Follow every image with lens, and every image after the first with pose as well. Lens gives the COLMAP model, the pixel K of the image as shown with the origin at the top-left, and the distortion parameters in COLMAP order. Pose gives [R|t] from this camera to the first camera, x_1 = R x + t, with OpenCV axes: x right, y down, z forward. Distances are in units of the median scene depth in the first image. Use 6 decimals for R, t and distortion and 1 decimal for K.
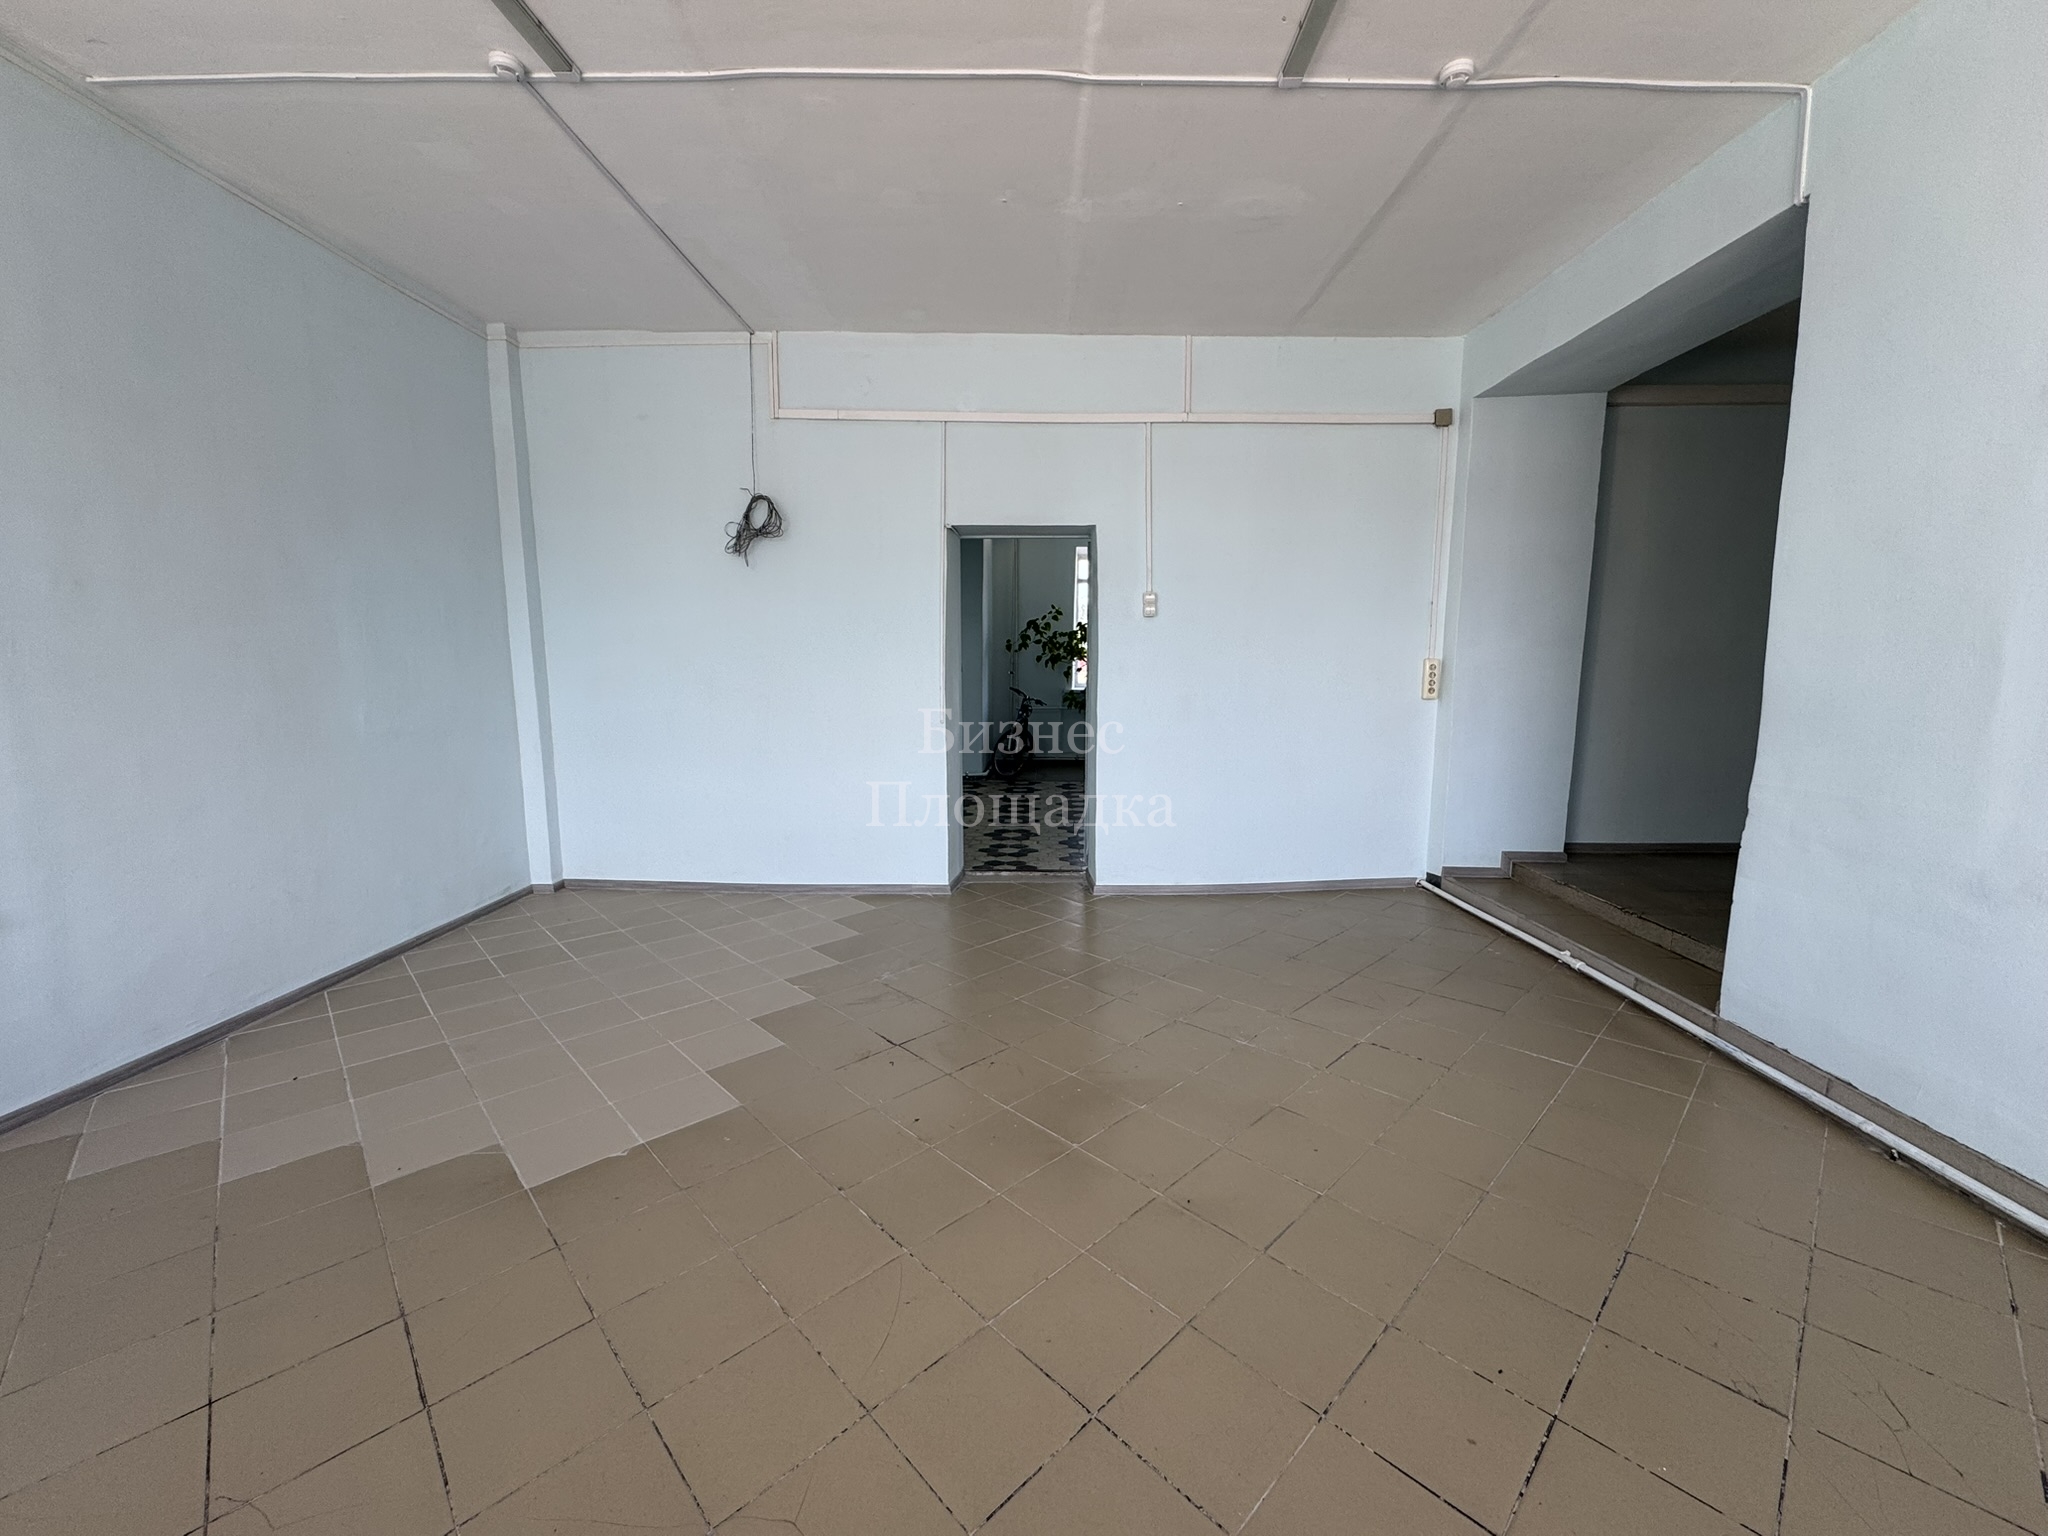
lens RADIAL K [[813.8, 0, 1026.1], [0, 813.8, 766.7], [0, 0, 1]] dist [-0.002290, 0.000379]
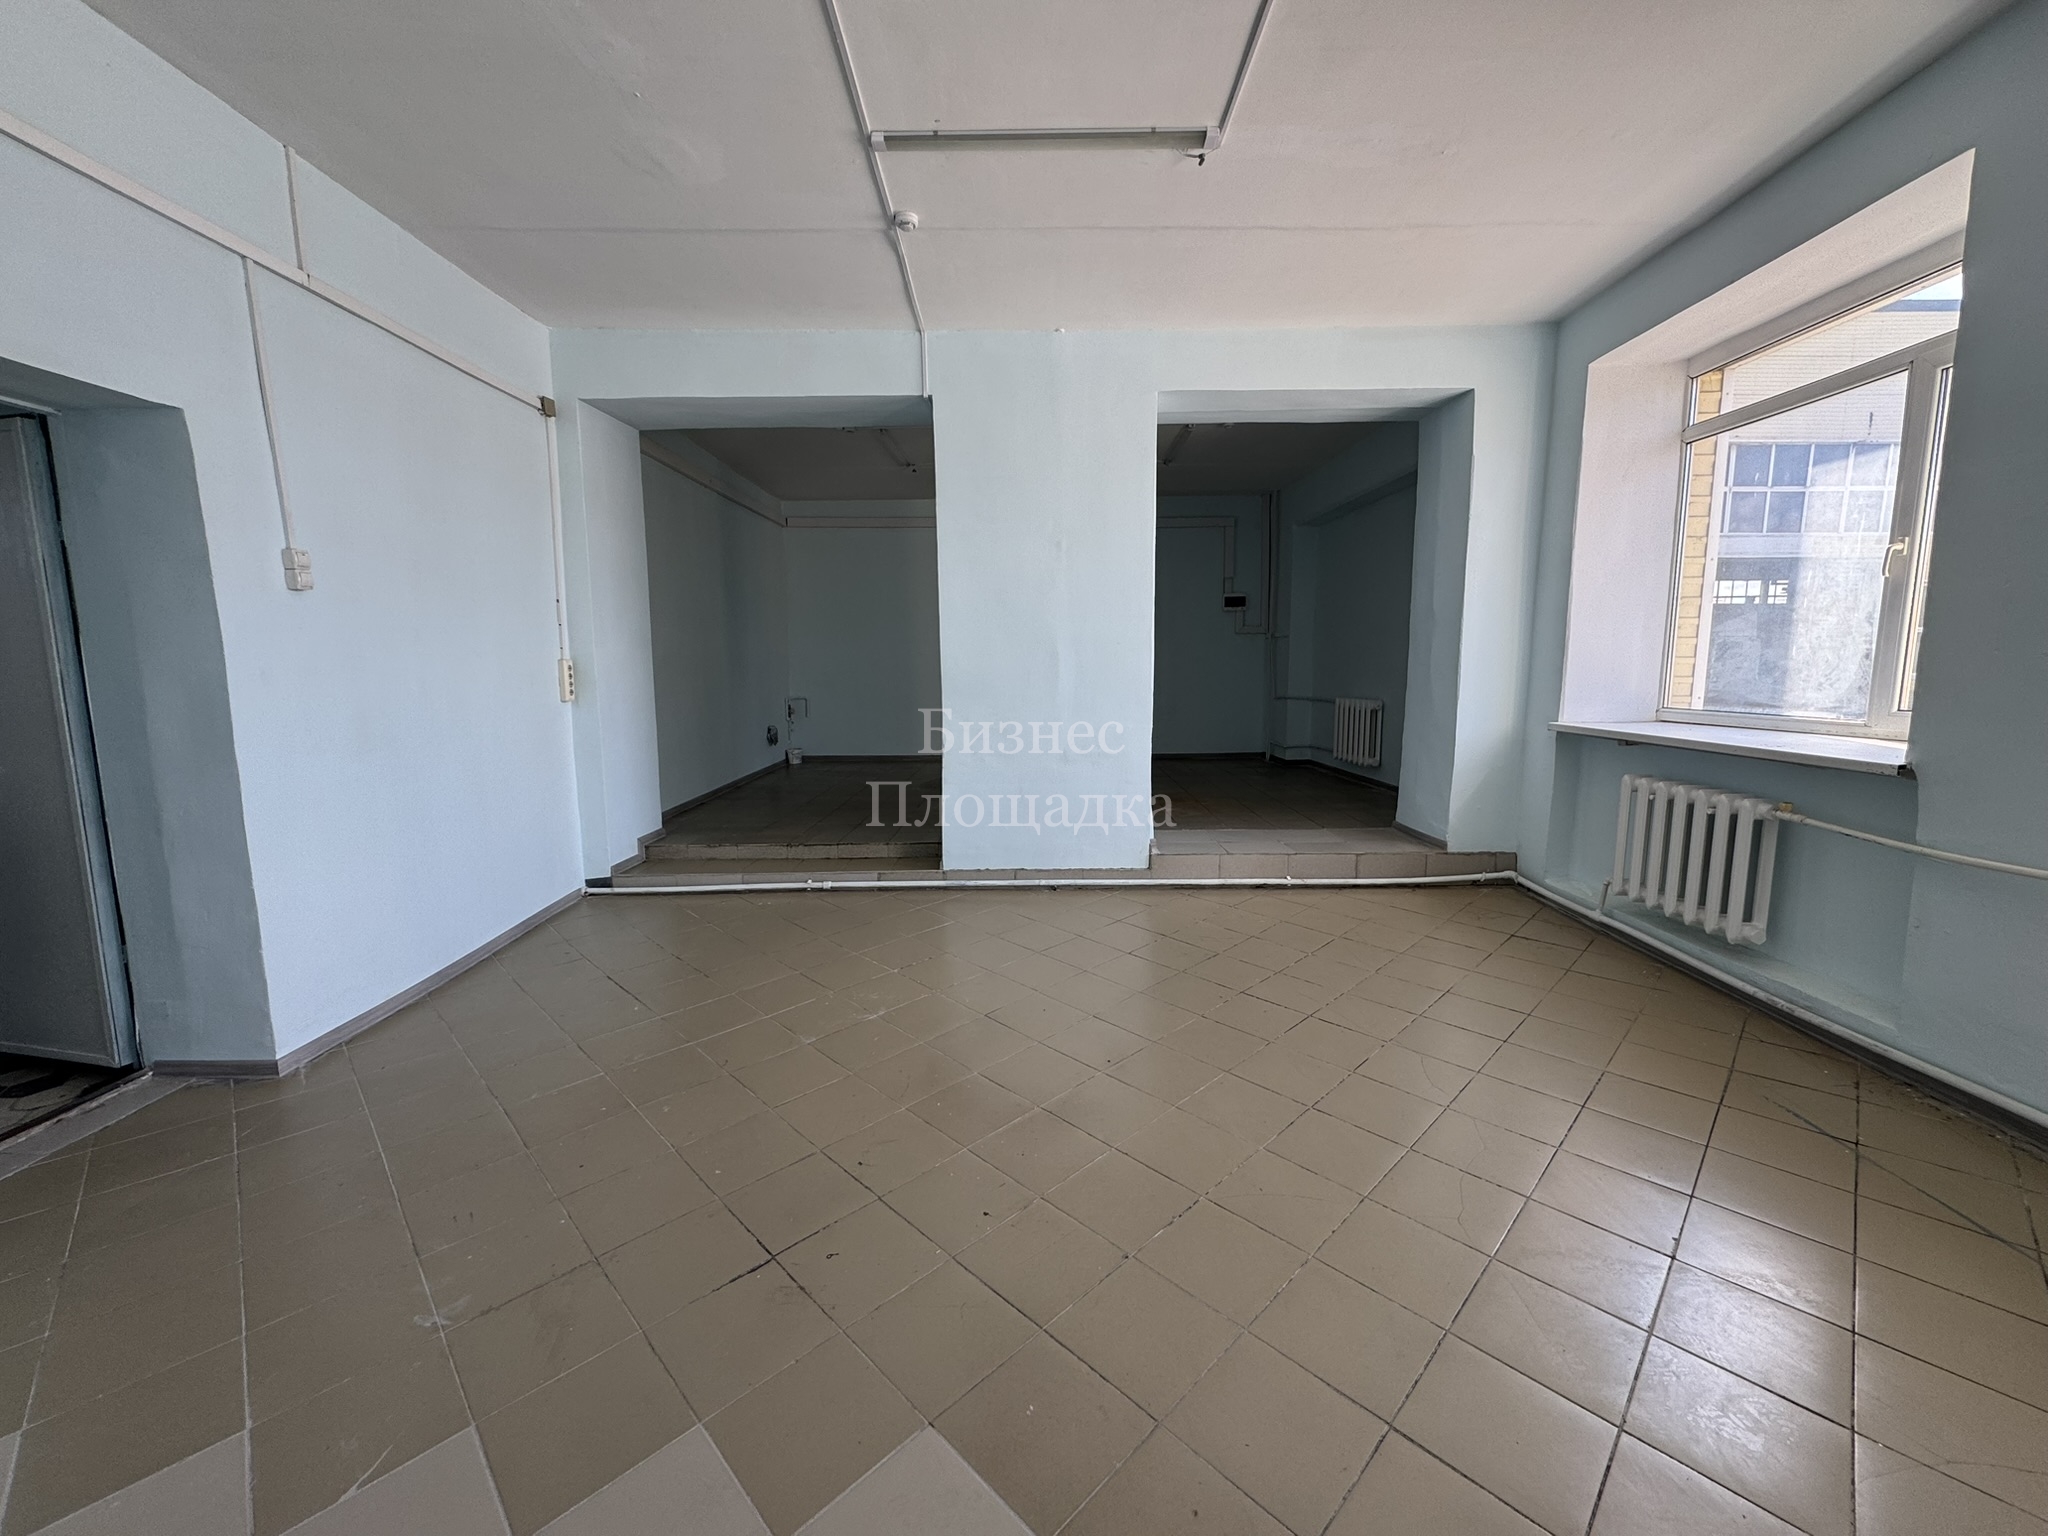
lens RADIAL K [[813.8, 0, 1024.4], [0, 813.8, 765.6], [0, 0, 1]] dist [-0.002290, 0.000379]
pose [[-0.015105, -0.128834, 0.991551, -0.484244], [0.135875, 0.982201, 0.129689, -0.061370], [-0.990611, 0.136686, 0.002669, 0.488267]]
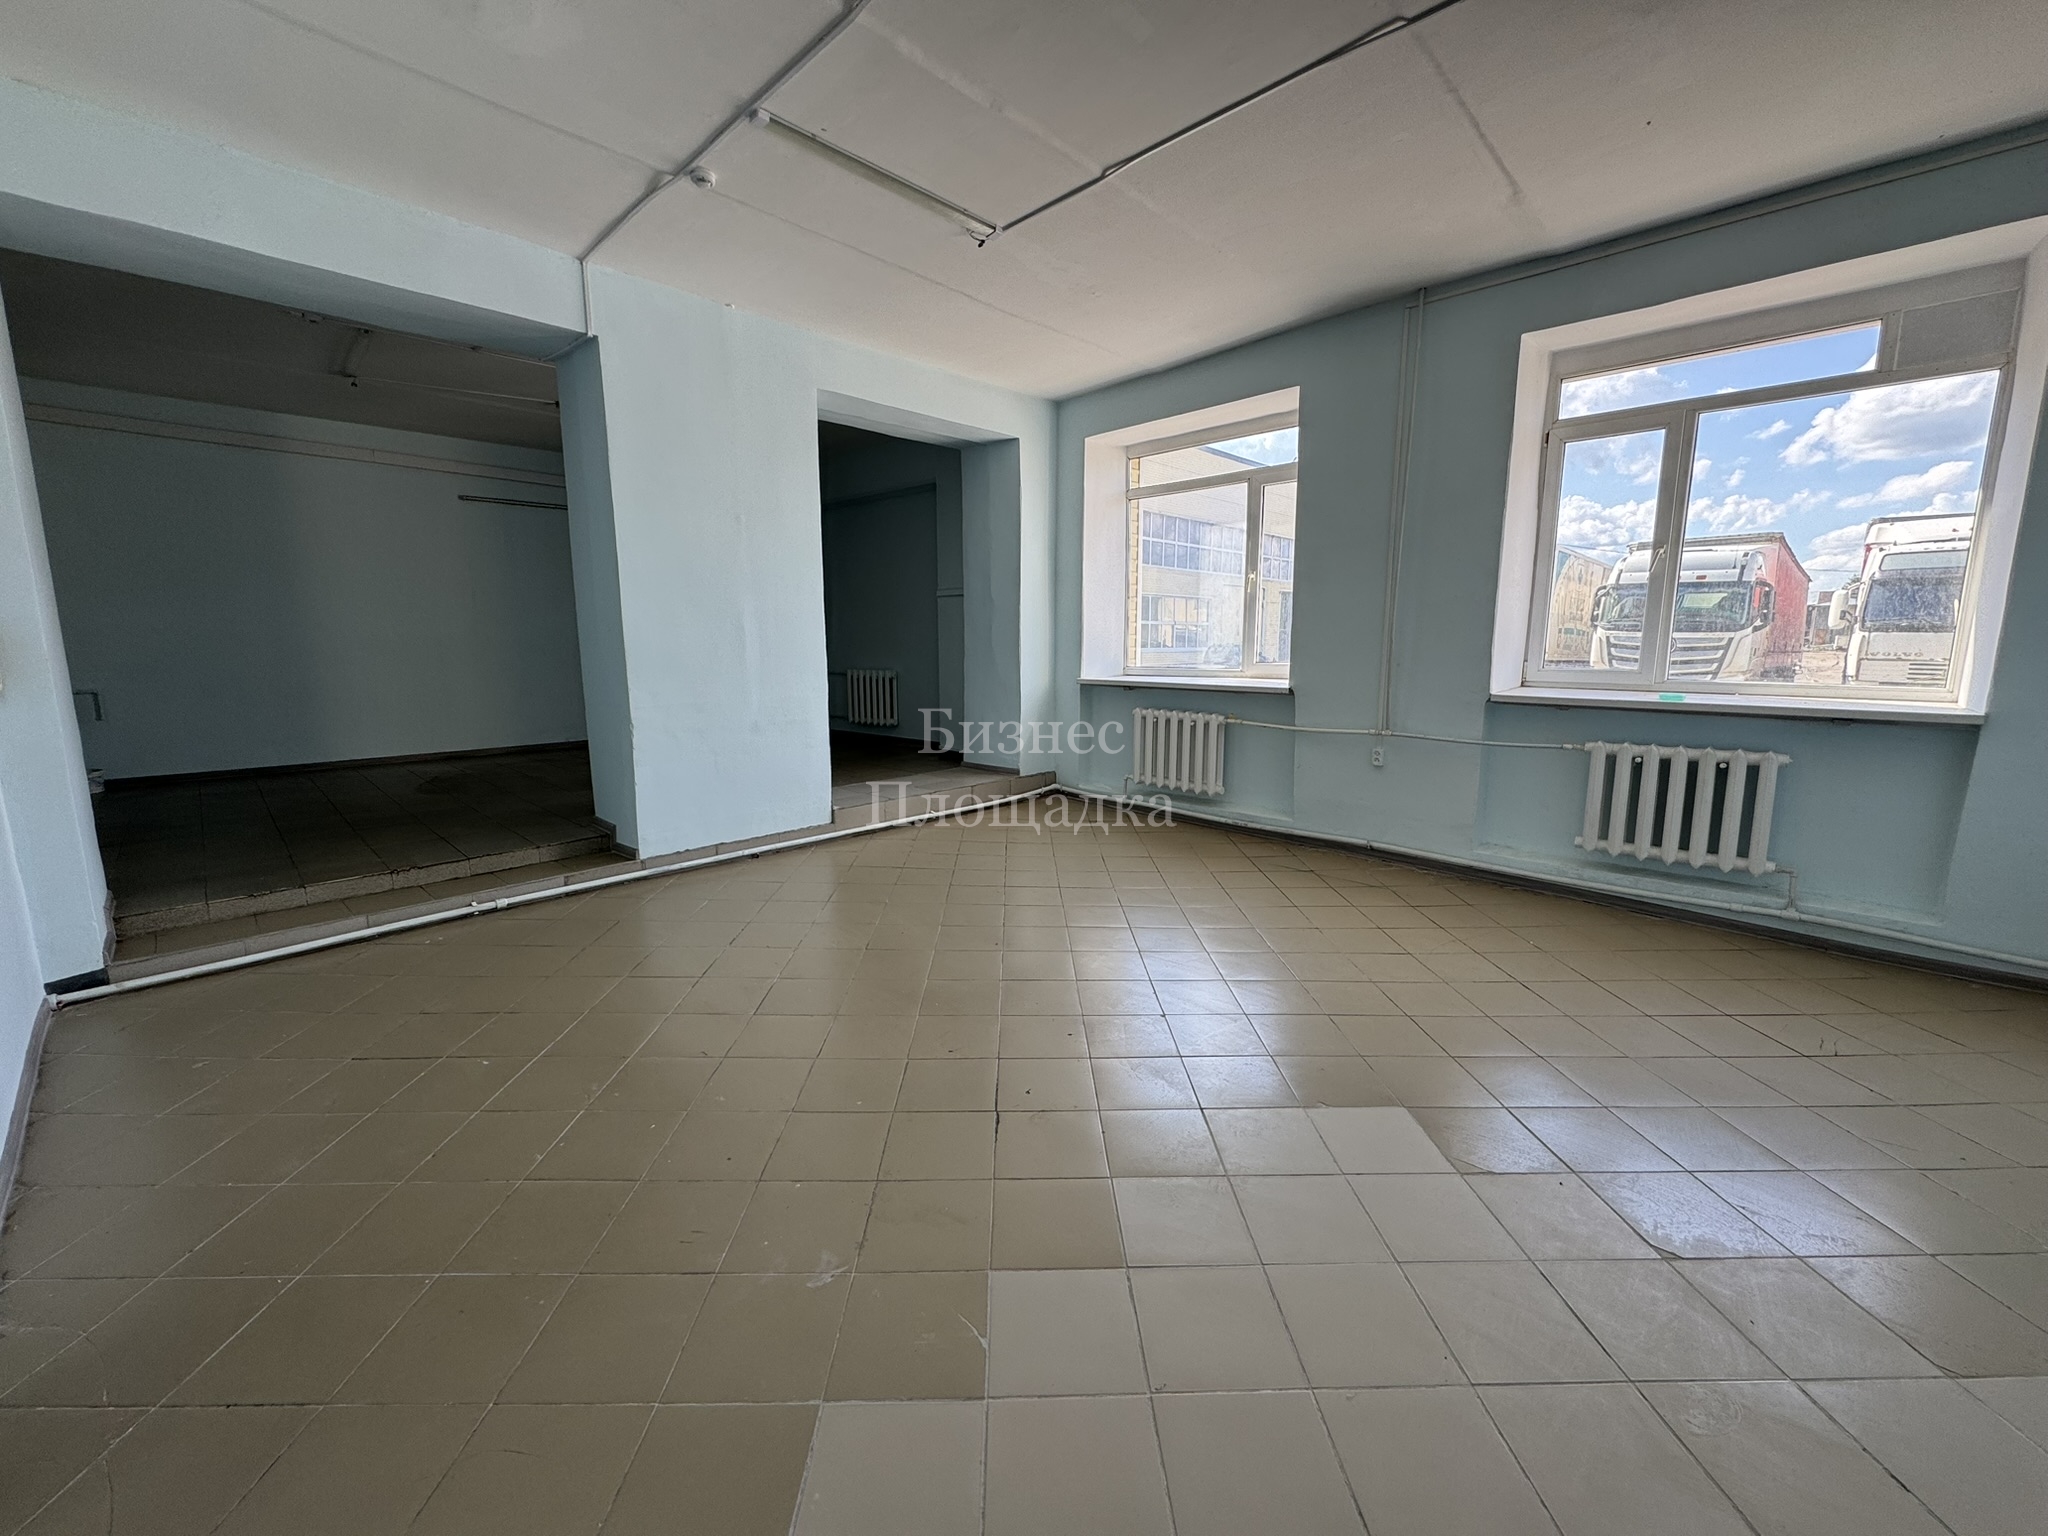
lens RADIAL K [[813.8, 0, 1023.4], [0, 813.8, 766.7], [0, 0, 1]] dist [-0.002290, 0.000379]
pose [[-0.732148, -0.105977, 0.672850, -0.437185], [0.089141, 0.964419, 0.248898, -0.113916], [-0.675287, 0.242209, -0.696651, 0.944930]]
